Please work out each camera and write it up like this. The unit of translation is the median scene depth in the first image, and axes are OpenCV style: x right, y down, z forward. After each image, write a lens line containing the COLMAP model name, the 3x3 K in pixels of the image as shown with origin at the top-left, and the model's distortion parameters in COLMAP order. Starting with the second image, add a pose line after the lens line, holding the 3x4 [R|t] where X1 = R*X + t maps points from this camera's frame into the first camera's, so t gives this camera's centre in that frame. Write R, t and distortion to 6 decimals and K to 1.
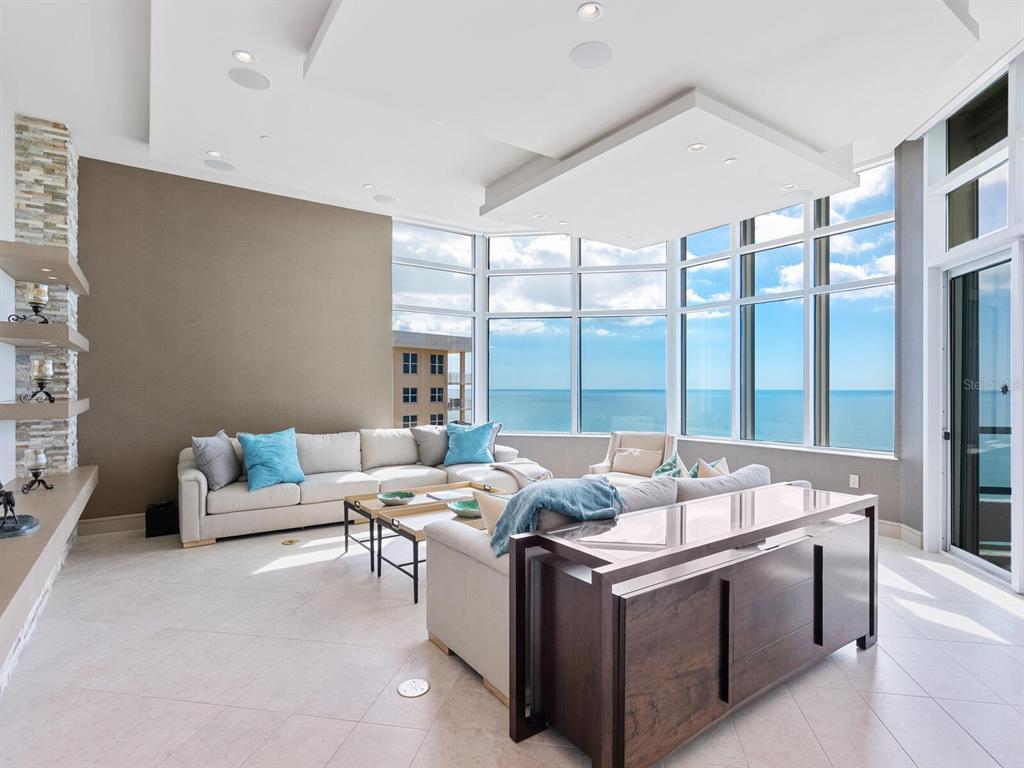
lens RADIAL K [[530.7, 0, 531.6], [0, 530.7, 388.7], [0, 0, 1]] dist [-0.002693, 0.001954]
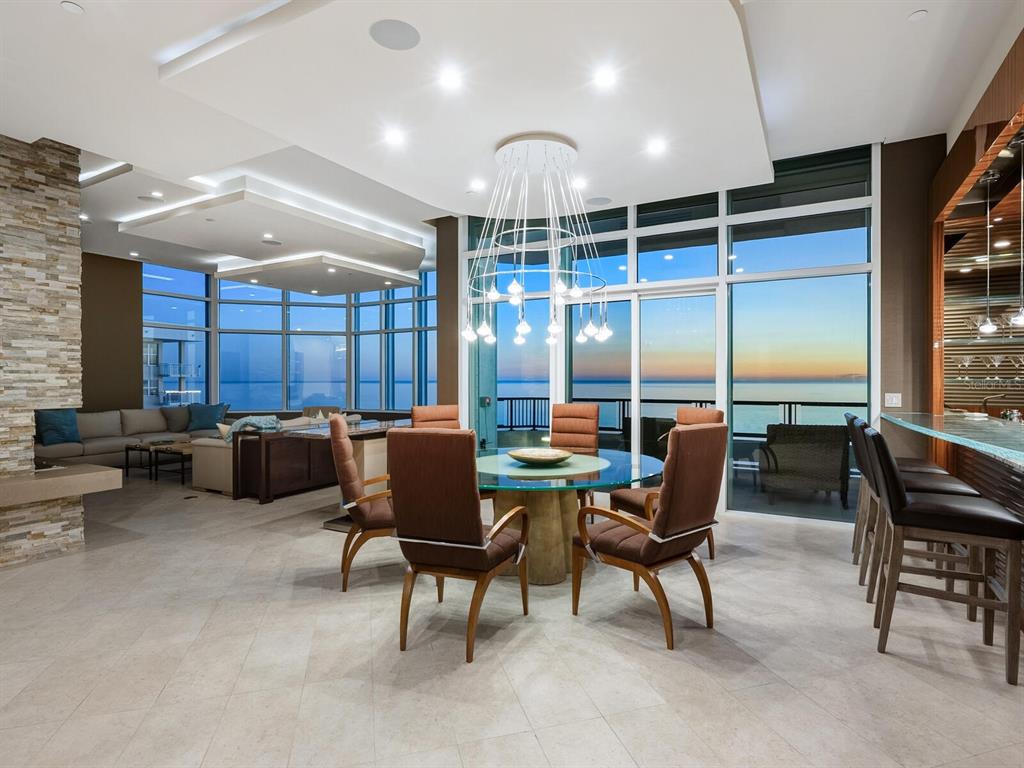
lens RADIAL K [[530.7, 0, 526.5], [0, 530.7, 377.6], [0, 0, 1]] dist [-0.002693, 0.001954]
pose [[0.902869, -0.001563, 0.429913, 0.060230], [0.003868, 0.999982, -0.004488, -0.000228], [-0.429898, 0.005714, 0.902859, -0.833571]]
